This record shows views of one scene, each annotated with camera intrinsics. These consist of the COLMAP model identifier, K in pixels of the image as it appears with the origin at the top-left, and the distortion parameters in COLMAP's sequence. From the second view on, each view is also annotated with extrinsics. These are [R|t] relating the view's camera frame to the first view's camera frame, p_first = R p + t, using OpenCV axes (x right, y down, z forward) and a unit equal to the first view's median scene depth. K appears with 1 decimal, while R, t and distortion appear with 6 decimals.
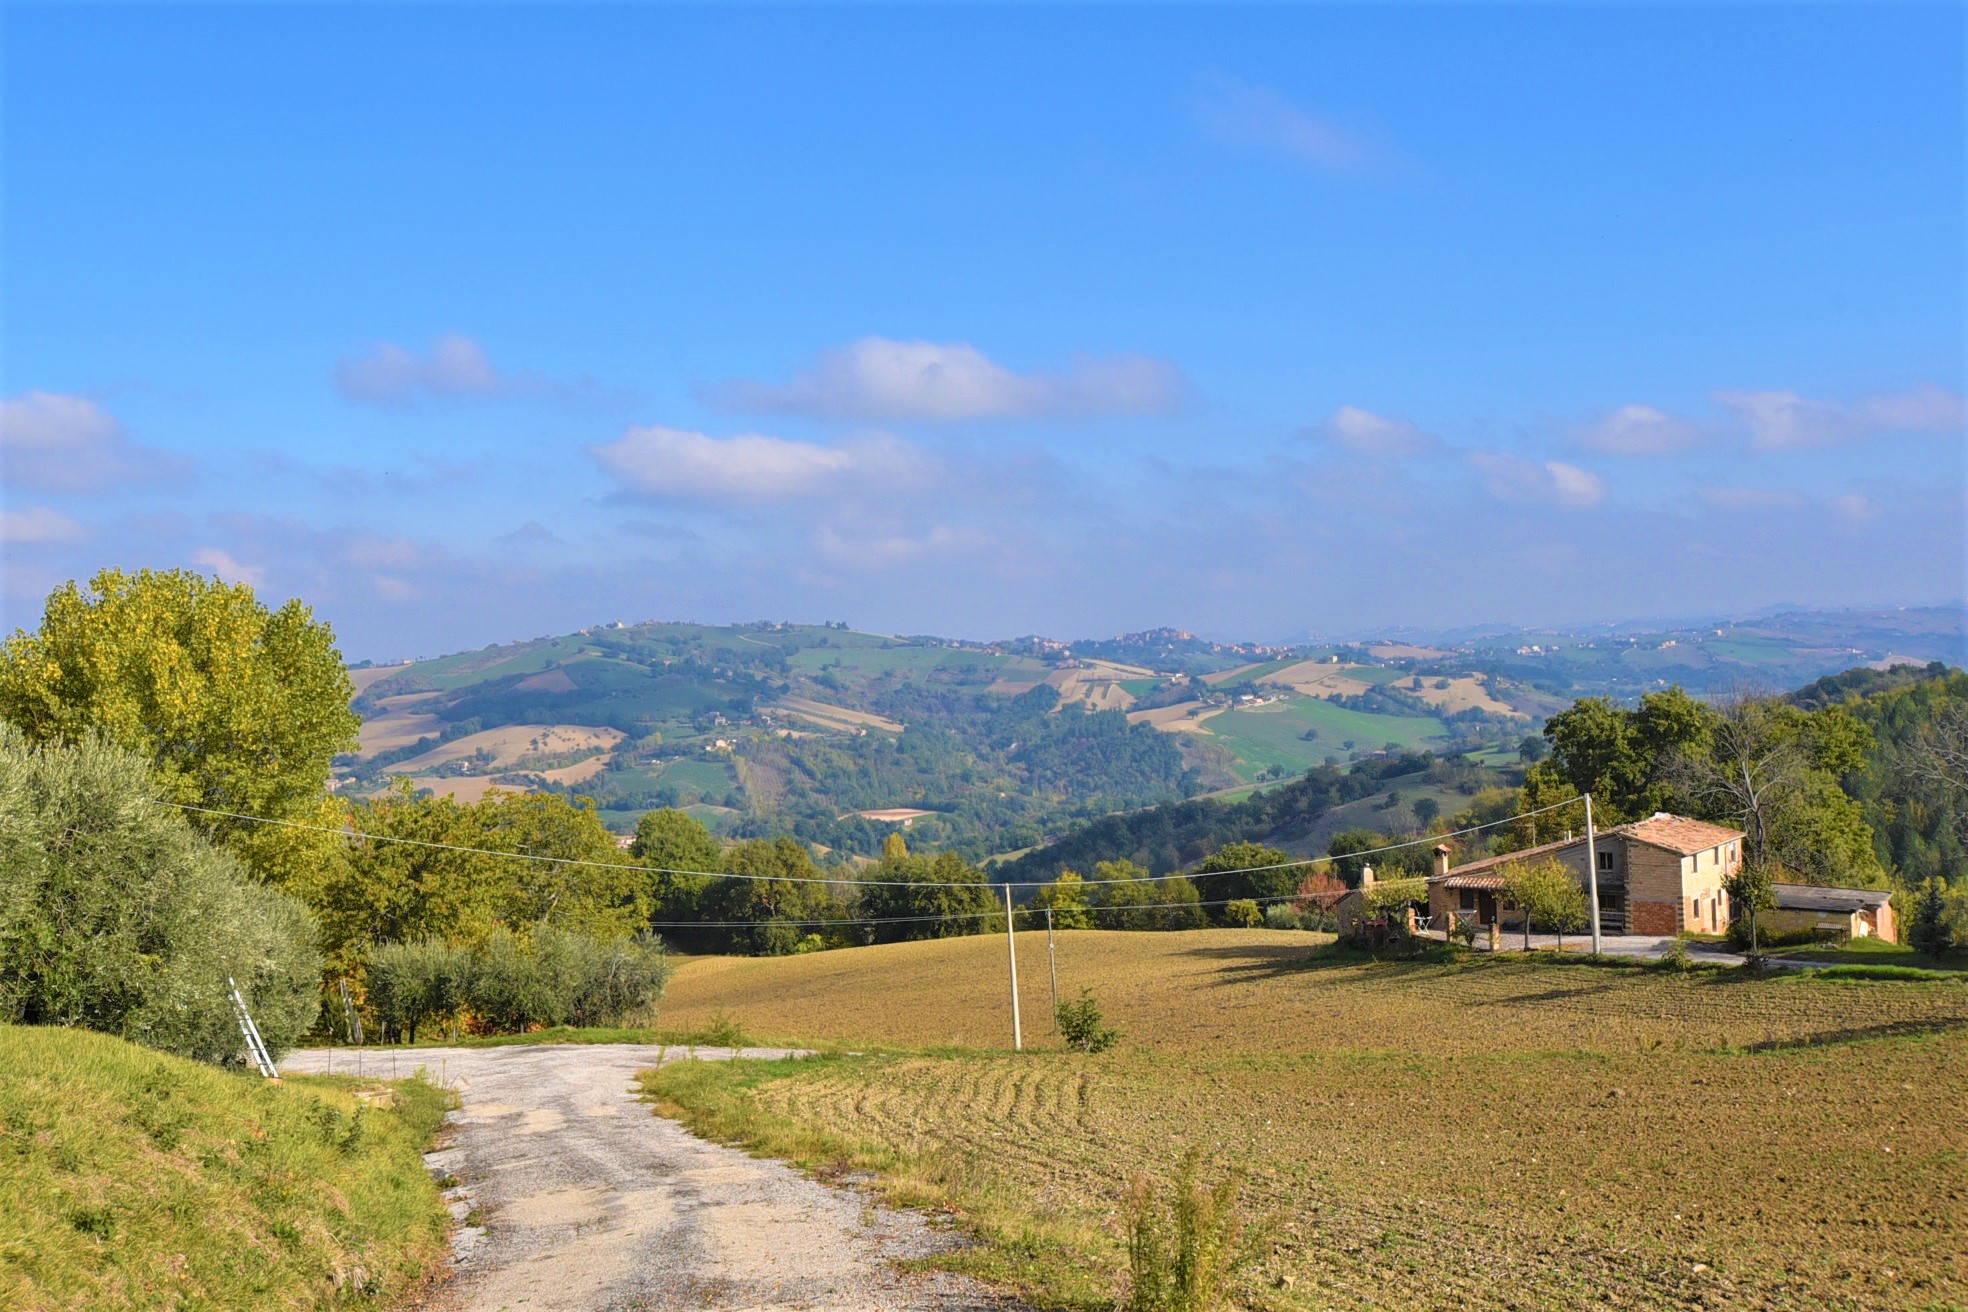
lens RADIAL K [[1960.7, 0, 975.3], [0, 1960.7, 646.9], [0, 0, 1]] dist [0.027095, 0.000000]
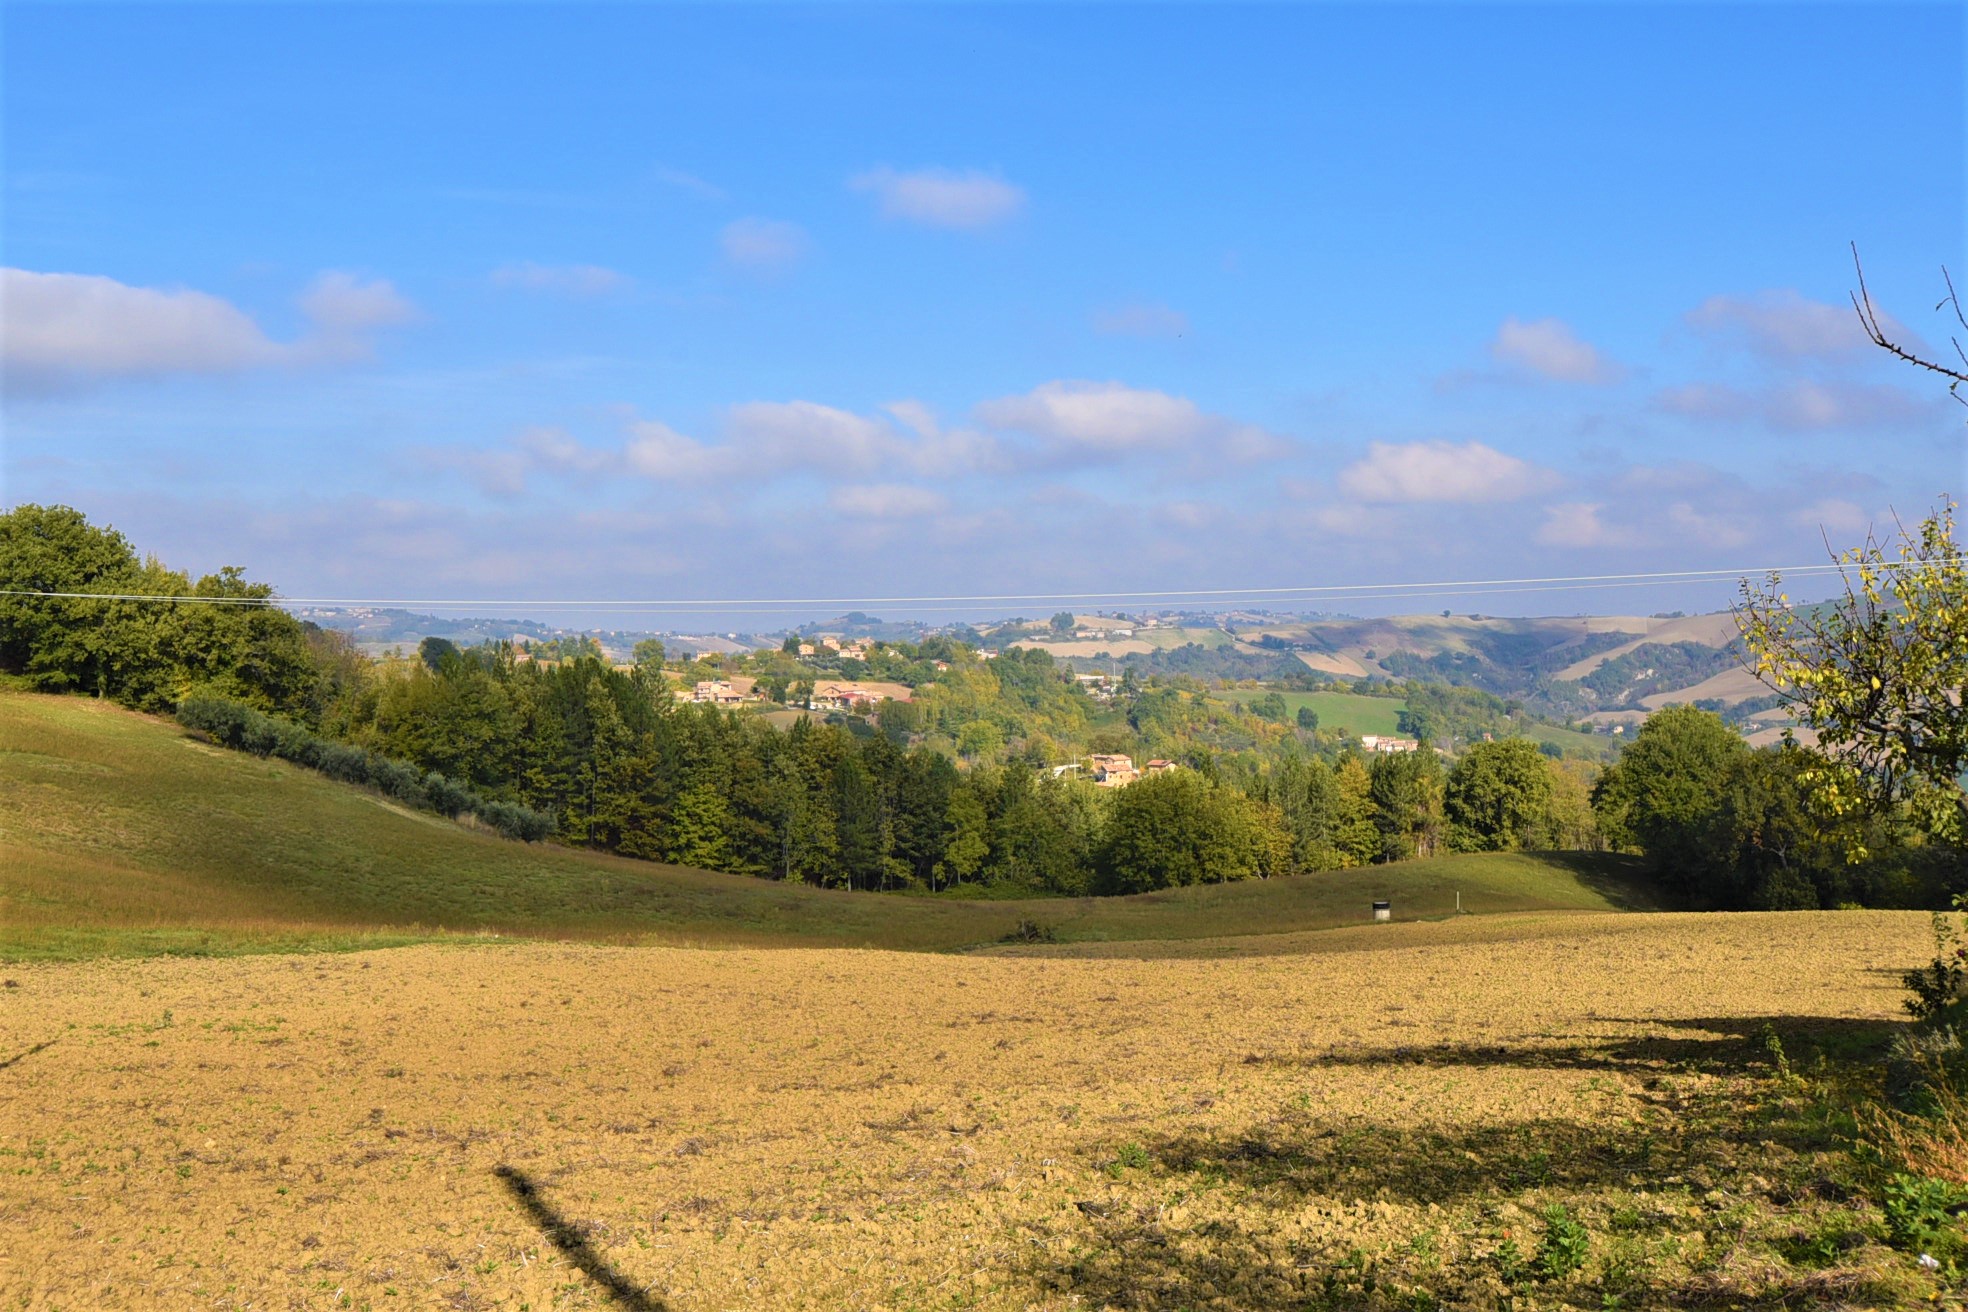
lens RADIAL K [[1960.7, 0, 970.3], [0, 1960.7, 623.8], [0, 0, 1]] dist [0.027095, 0.000000]
pose [[0.771367, 0.025673, -0.635873, 0.215455], [-0.016611, 0.999658, 0.020210, 0.102769], [0.636174, -0.005027, 0.771529, 0.697749]]
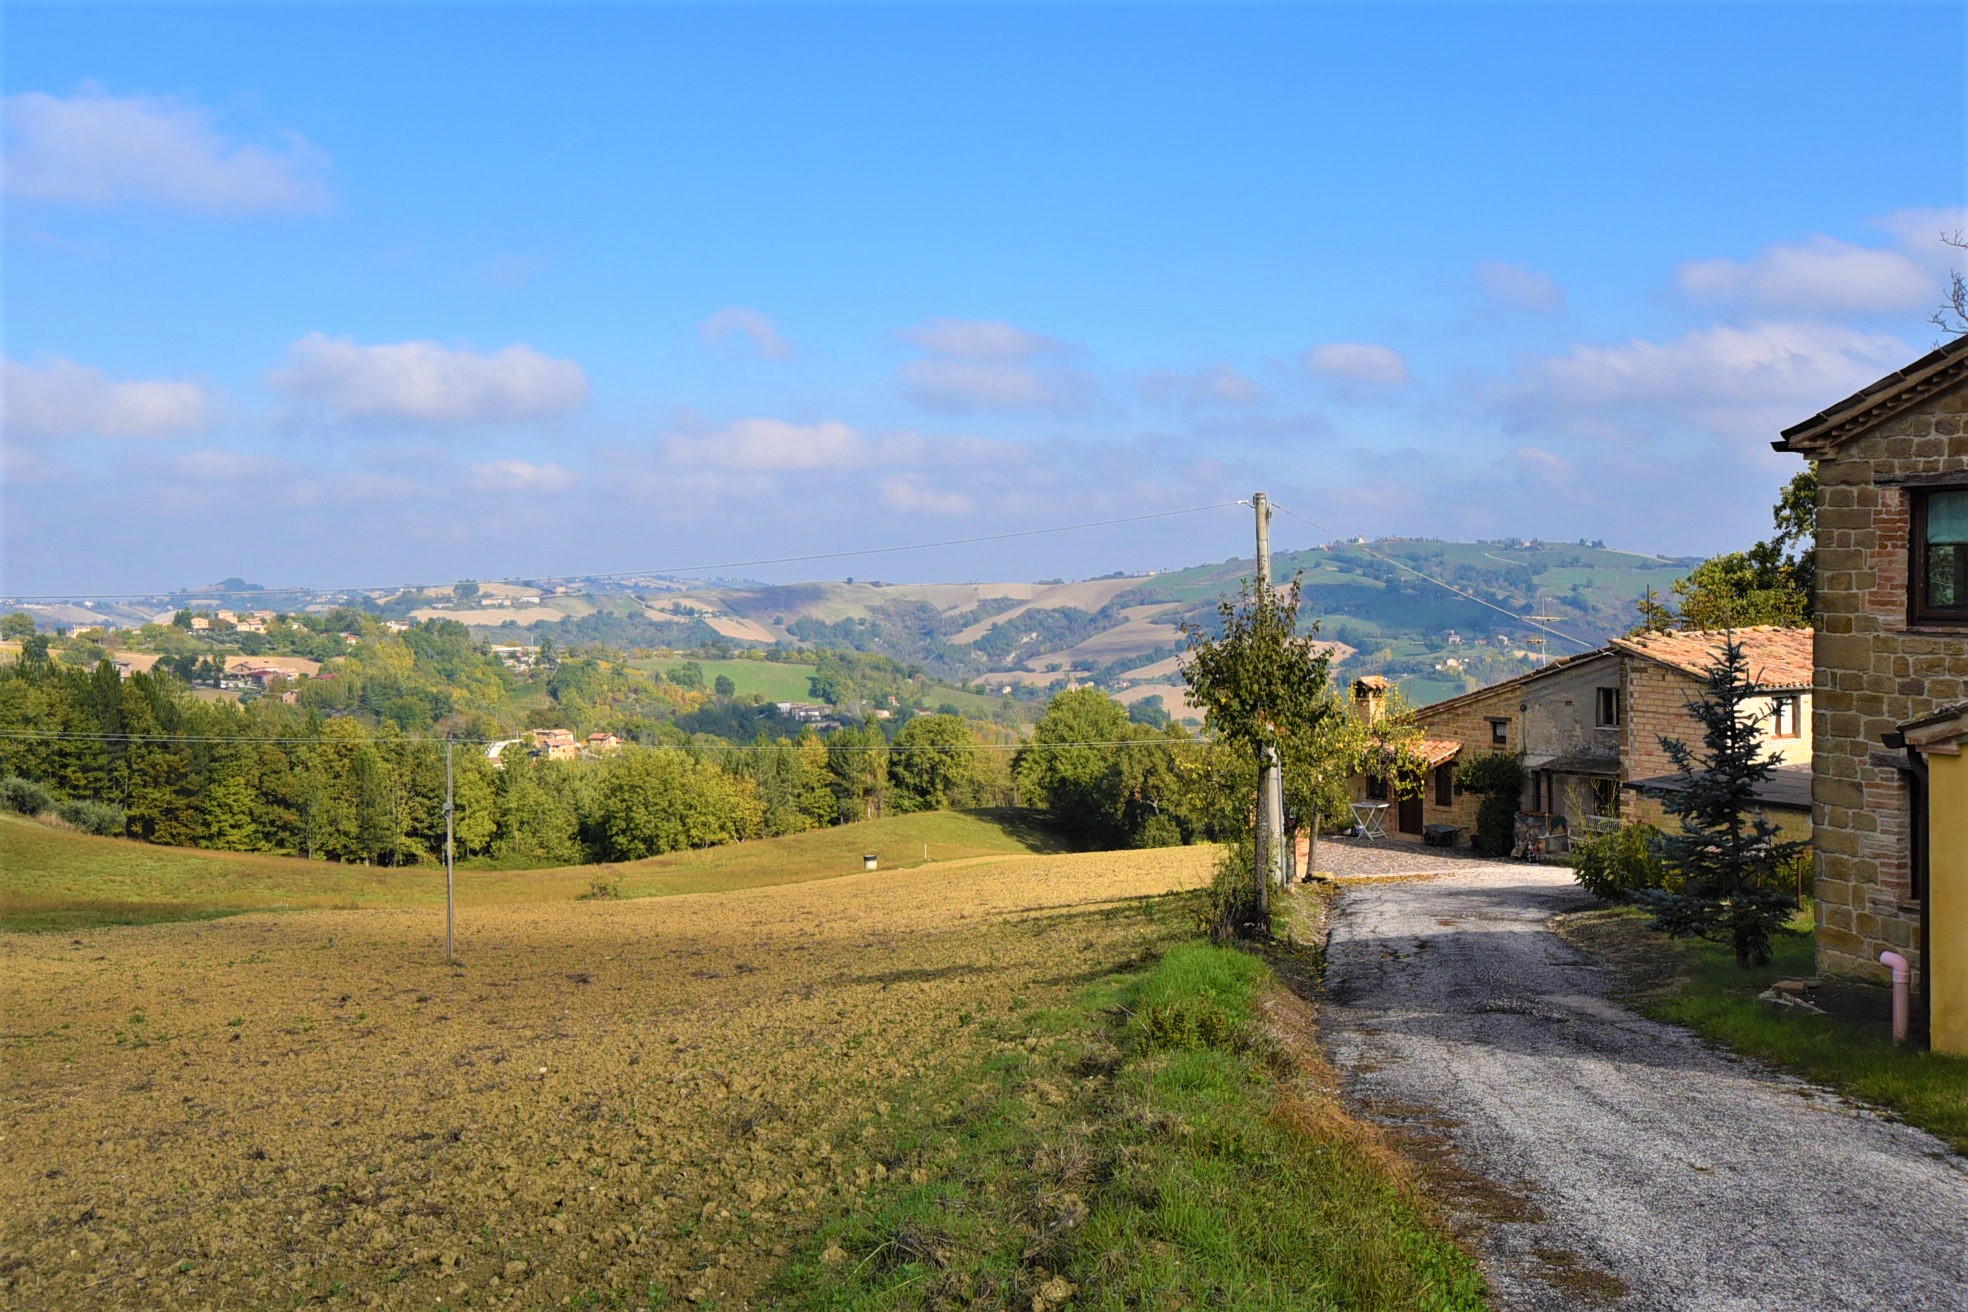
lens RADIAL K [[1960.7, 0, 979.5], [0, 1960.7, 630.8], [0, 0, 1]] dist [0.027095, 0.000000]
pose [[0.927099, 0.031786, -0.373466, 0.289698], [-0.019640, 0.999148, 0.036284, 0.064366], [0.374302, -0.026304, 0.926934, 0.427371]]
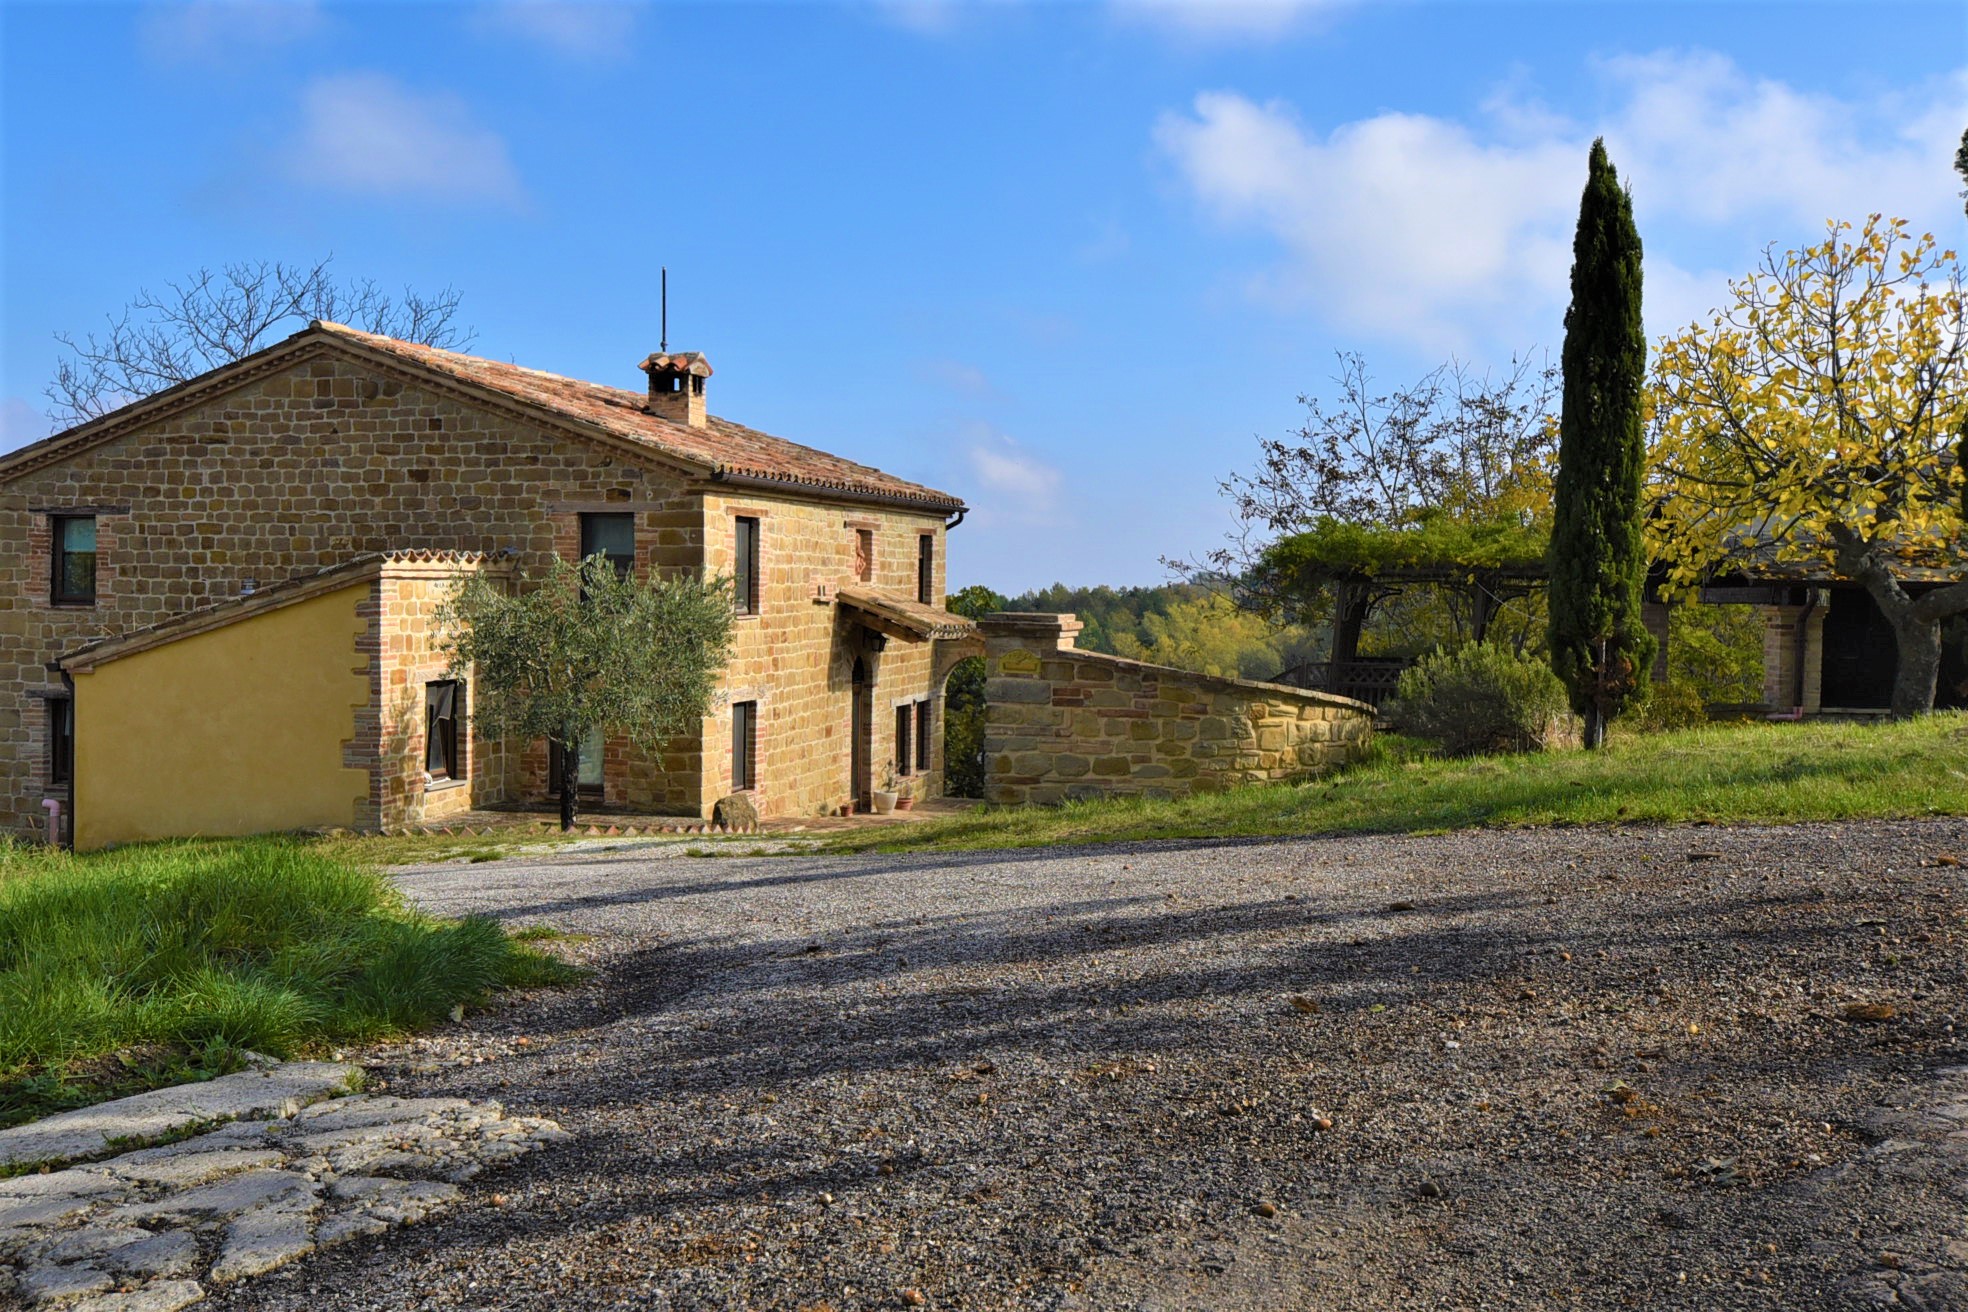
lens RADIAL K [[1872.5, 0, 983.2], [0, 1872.5, 644.4], [0, 0, 1]] dist [0.028111, 0.000000]
pose [[0.853731, 0.034497, 0.519570, 0.280306], [-0.038697, 0.999247, -0.002761, 0.068072], [-0.519274, -0.017749, 0.854424, 0.365082]]
